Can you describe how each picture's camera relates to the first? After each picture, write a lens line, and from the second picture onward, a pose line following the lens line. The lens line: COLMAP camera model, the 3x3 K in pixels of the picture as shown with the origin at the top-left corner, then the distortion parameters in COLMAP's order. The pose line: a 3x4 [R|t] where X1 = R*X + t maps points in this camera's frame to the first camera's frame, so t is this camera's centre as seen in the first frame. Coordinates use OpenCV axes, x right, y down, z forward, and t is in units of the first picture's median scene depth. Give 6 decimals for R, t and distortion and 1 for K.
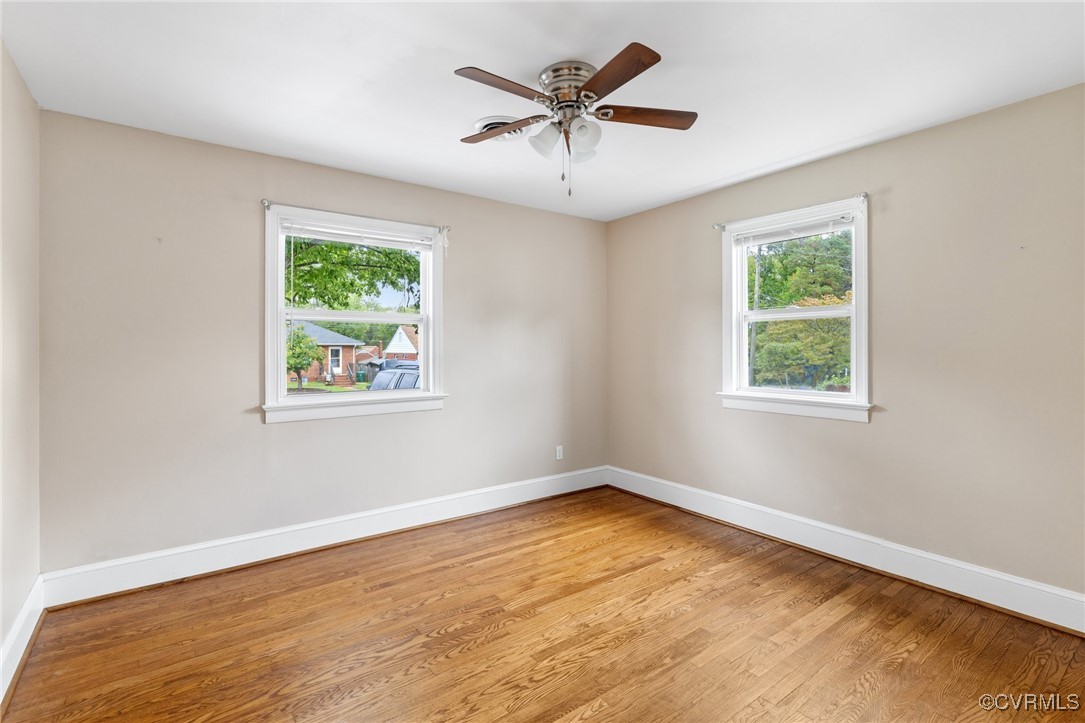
lens RADIAL K [[508.1, 0, 540.4], [0, 508.1, 351.8], [0, 0, 1]] dist [-0.001746, -0.000067]
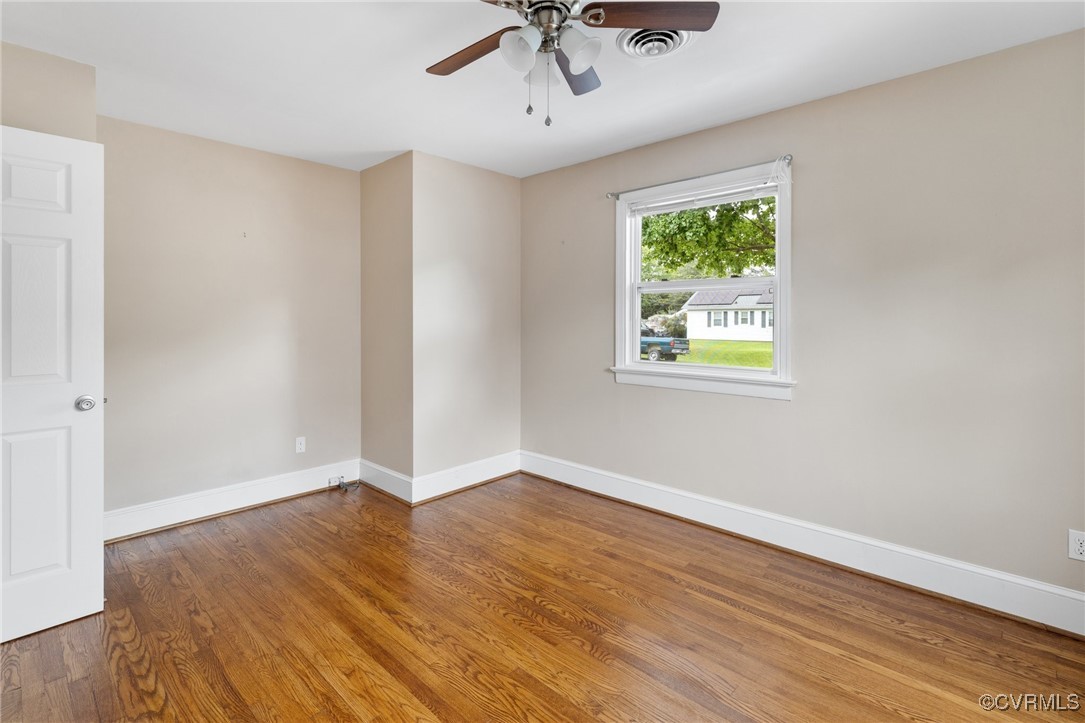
lens RADIAL K [[508.1, 0, 518.5], [0, 508.1, 322.9], [0, 0, 1]] dist [-0.001746, -0.000067]
pose [[0.155009, 0.012010, -0.987840, 0.626649], [-0.009090, 0.999901, 0.010730, -0.007806], [0.987871, 0.007316, 0.155103, 0.635618]]
